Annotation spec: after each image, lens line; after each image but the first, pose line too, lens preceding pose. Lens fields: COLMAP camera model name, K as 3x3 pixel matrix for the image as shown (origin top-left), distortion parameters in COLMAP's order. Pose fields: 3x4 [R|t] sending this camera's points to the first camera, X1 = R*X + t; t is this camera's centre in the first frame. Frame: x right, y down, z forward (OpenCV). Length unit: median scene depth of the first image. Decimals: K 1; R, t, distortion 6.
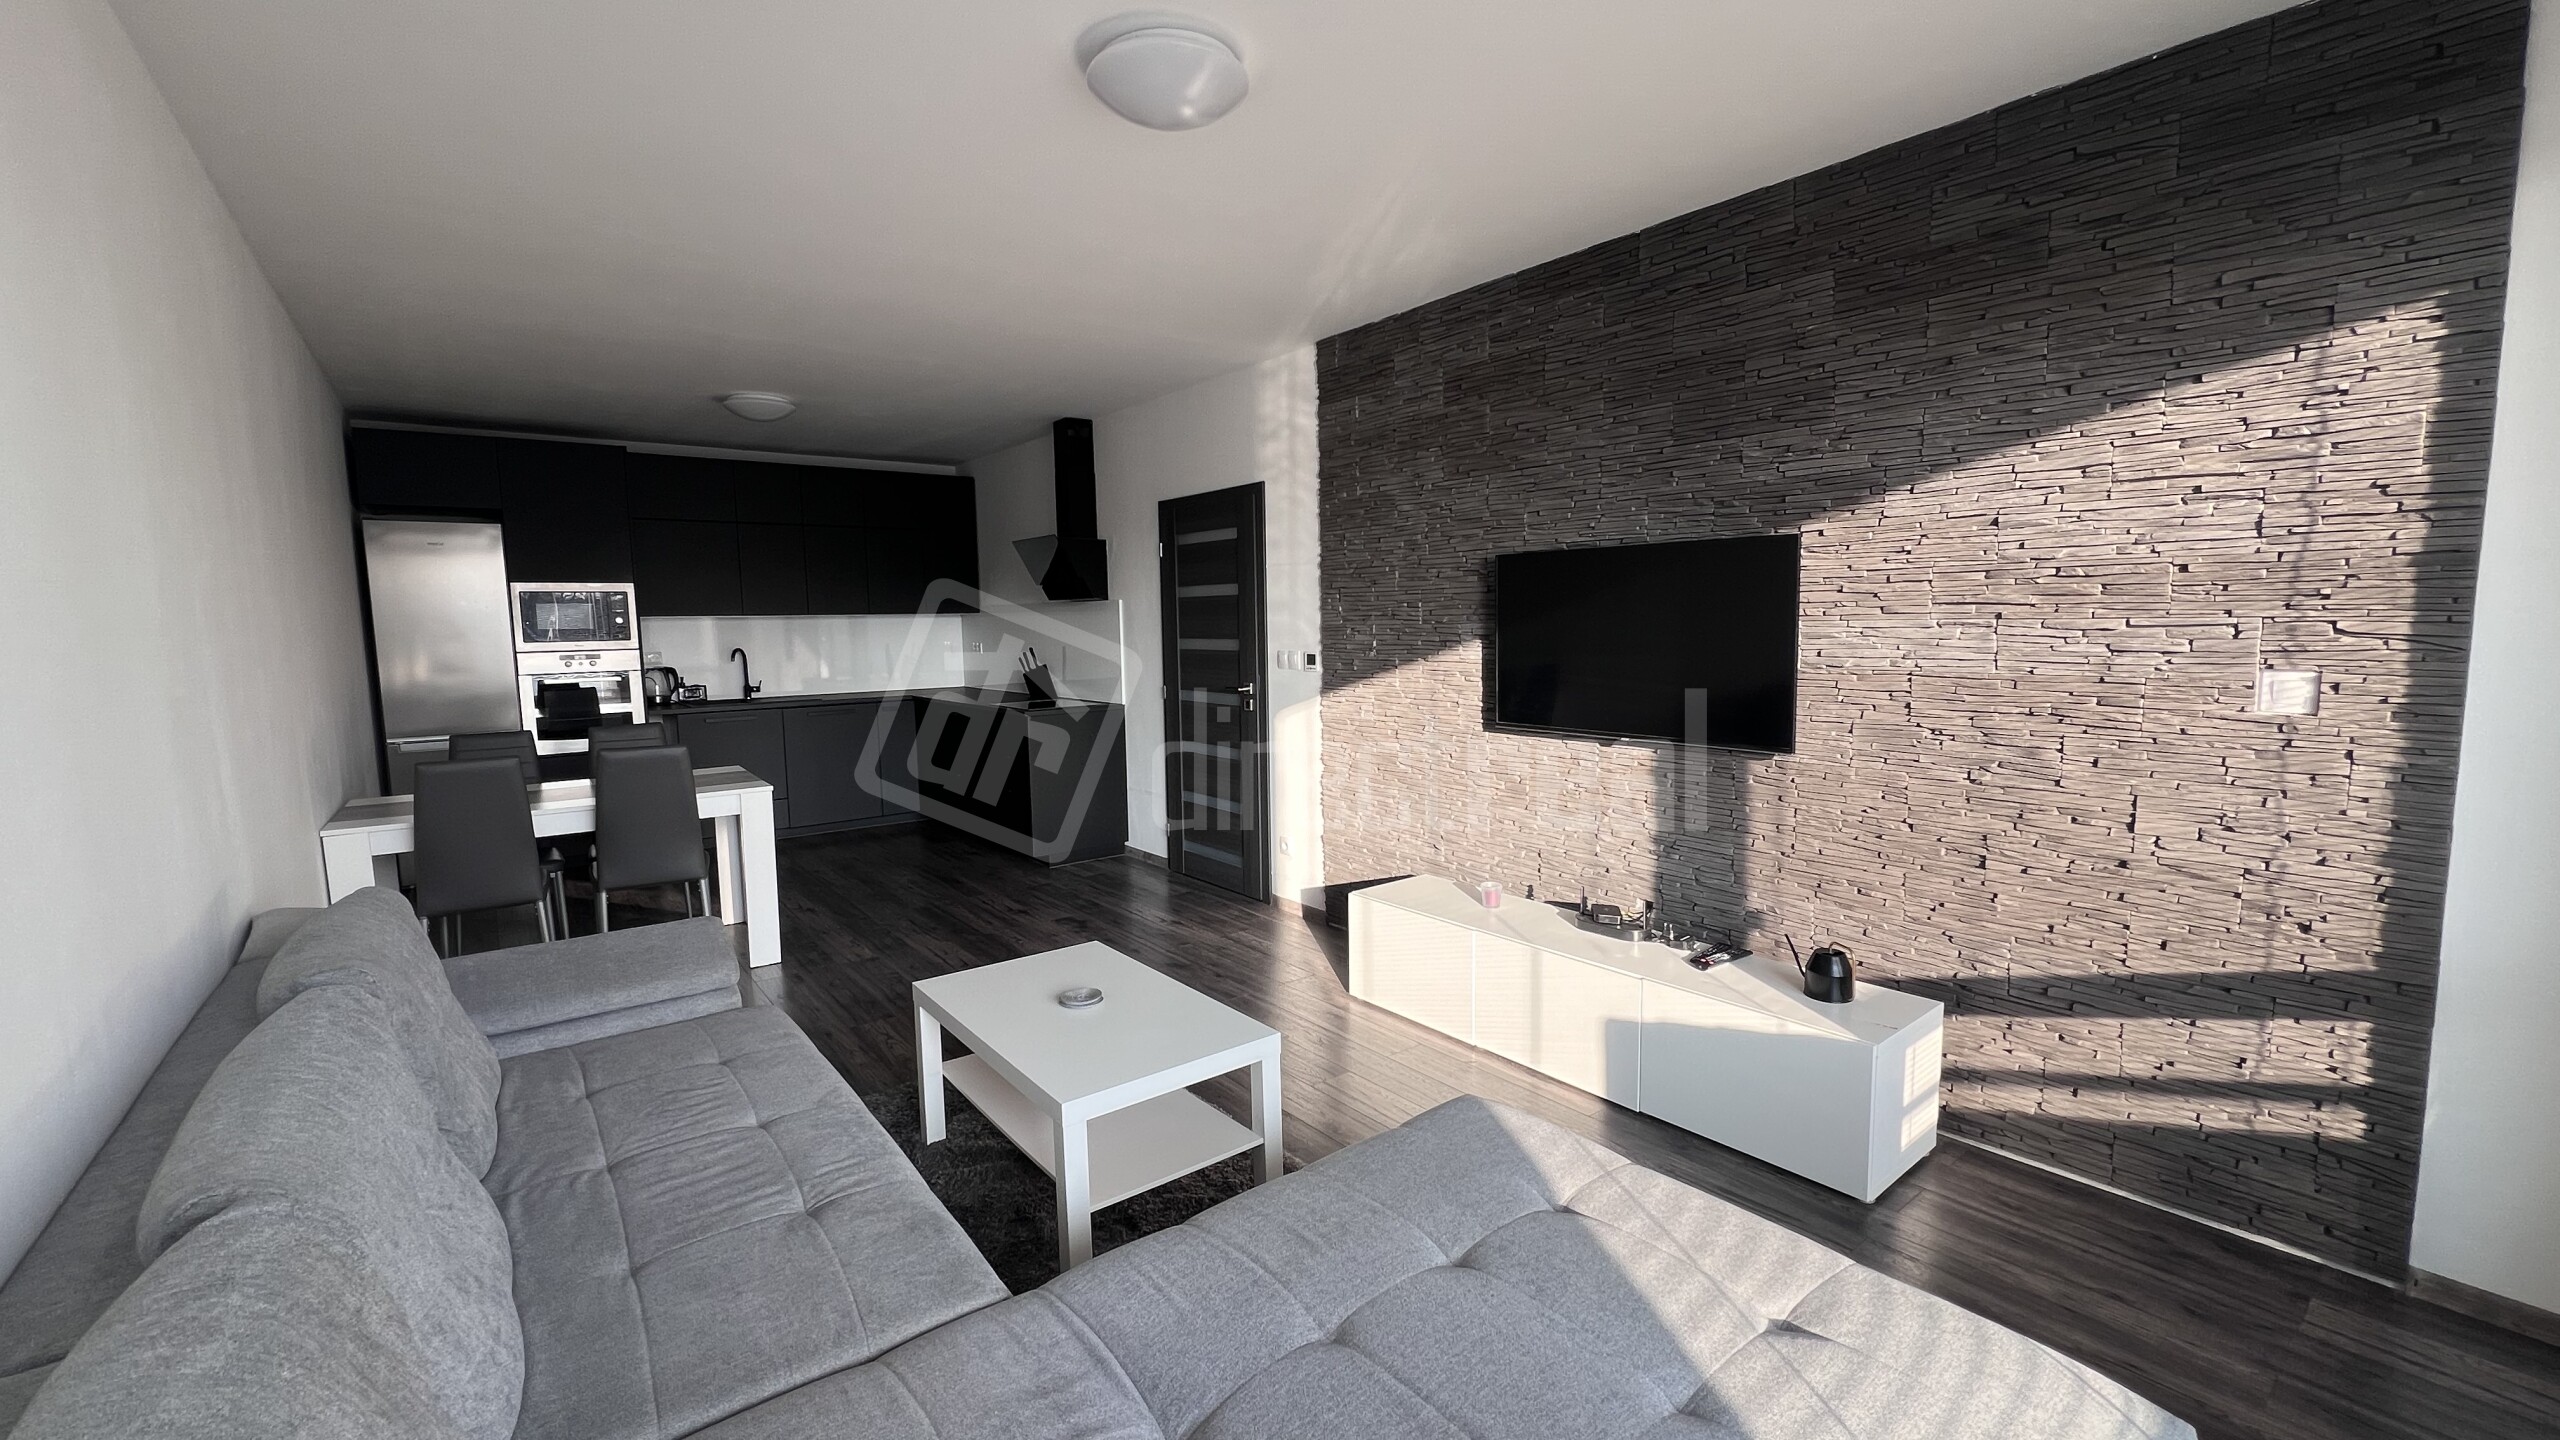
lens RADIAL K [[1027.9, 0, 1276.1], [0, 1027.9, 709.8], [0, 0, 1]] dist [0.000951, 0.000068]
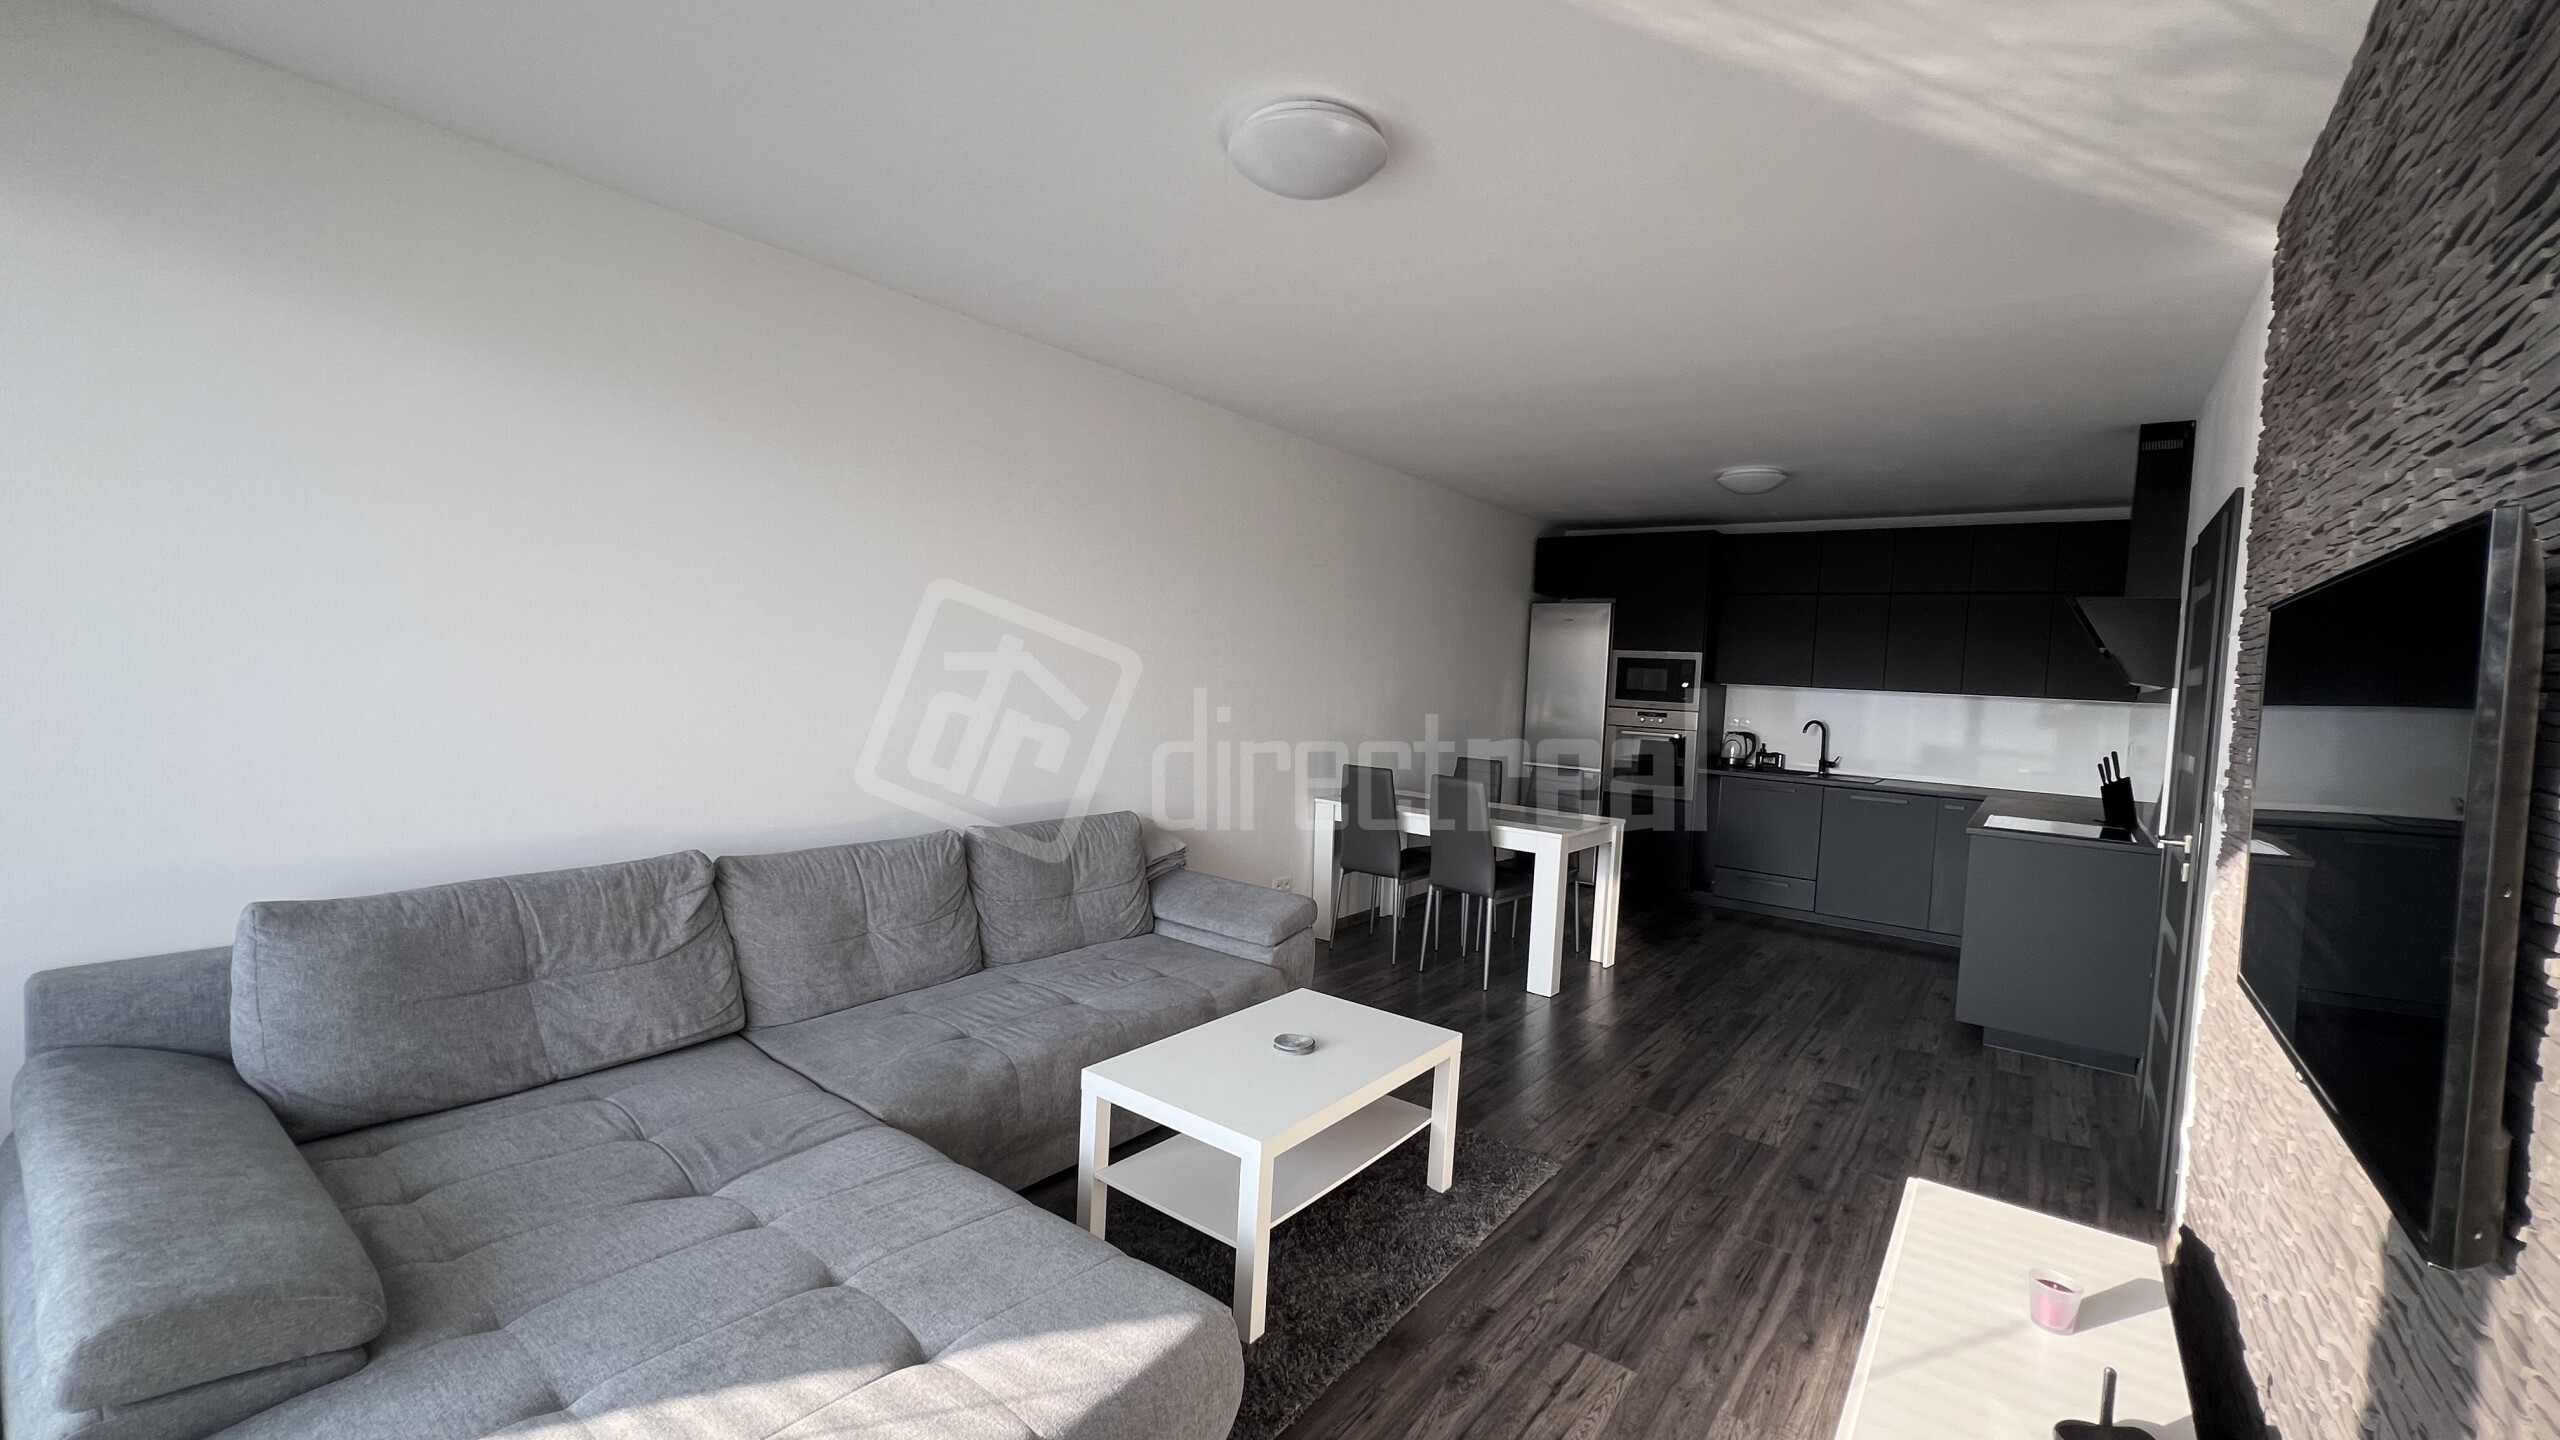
lens RADIAL K [[1027.9, 0, 1276.1], [0, 1027.9, 709.8], [0, 0, 1]] dist [0.000951, 0.000068]
pose [[0.252593, 0.070423, -0.965007, 0.353562], [-0.138948, 0.989651, 0.035851, -0.040575], [0.957544, 0.125030, 0.259764, 0.300718]]
